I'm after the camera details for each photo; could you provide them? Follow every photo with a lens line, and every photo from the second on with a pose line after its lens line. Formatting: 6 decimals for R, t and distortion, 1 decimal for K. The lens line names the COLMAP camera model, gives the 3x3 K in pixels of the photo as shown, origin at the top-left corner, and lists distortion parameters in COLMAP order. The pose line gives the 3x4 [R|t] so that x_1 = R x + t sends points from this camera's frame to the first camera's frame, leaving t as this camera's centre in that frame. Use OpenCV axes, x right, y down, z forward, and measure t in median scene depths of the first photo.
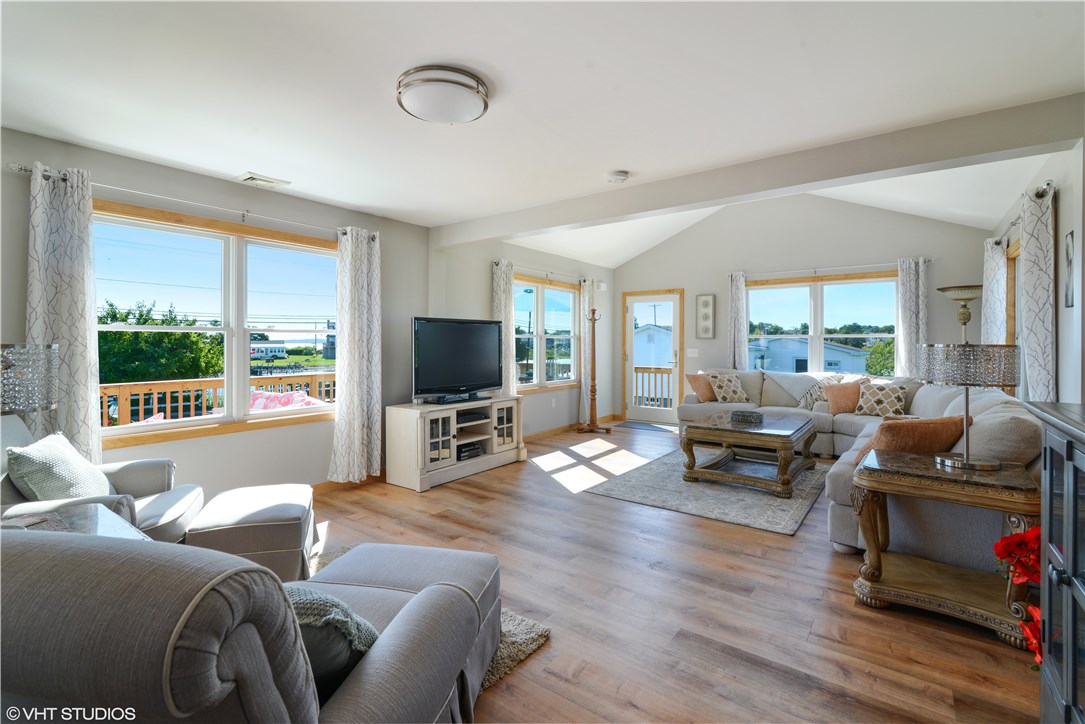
lens RADIAL K [[504.4, 0, 547.2], [0, 504.4, 344.9], [0, 0, 1]] dist [-0.004515, -0.000831]
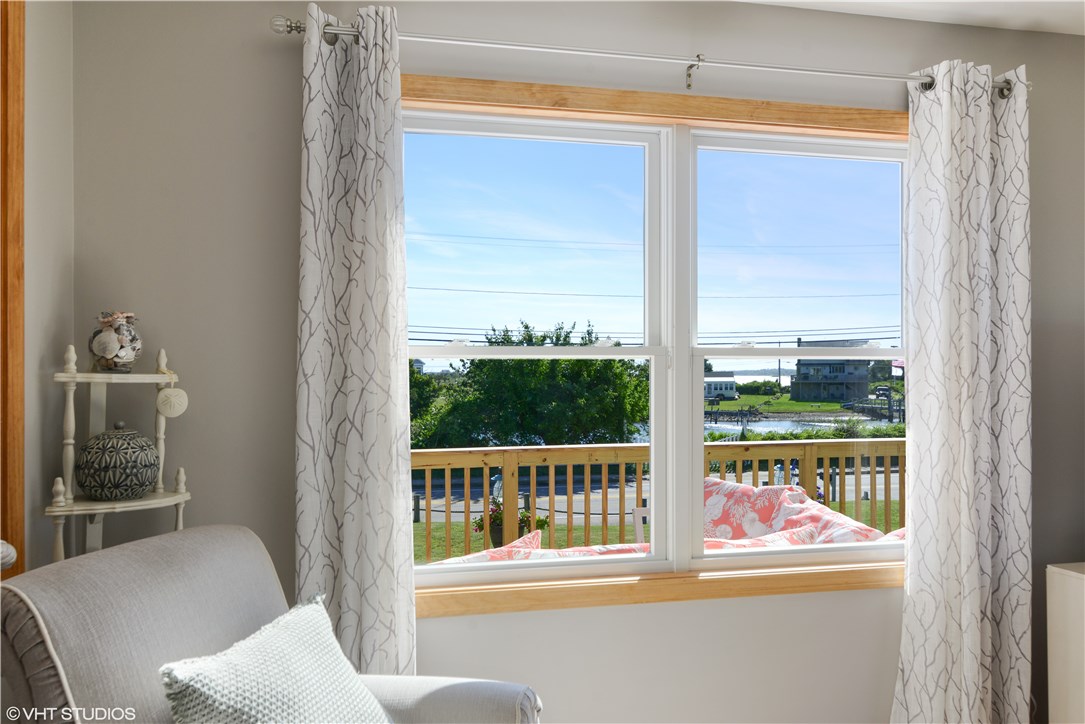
lens RADIAL K [[803.1, 0, 542.5], [0, 803.1, 362.0], [0, 0, 1]] dist [0.001467, 0.000496]
pose [[0.758506, -0.012268, -0.651550, -0.226325], [-0.000394, 0.999814, -0.019284, -0.007389], [0.651666, 0.014883, 0.758360, 0.359106]]
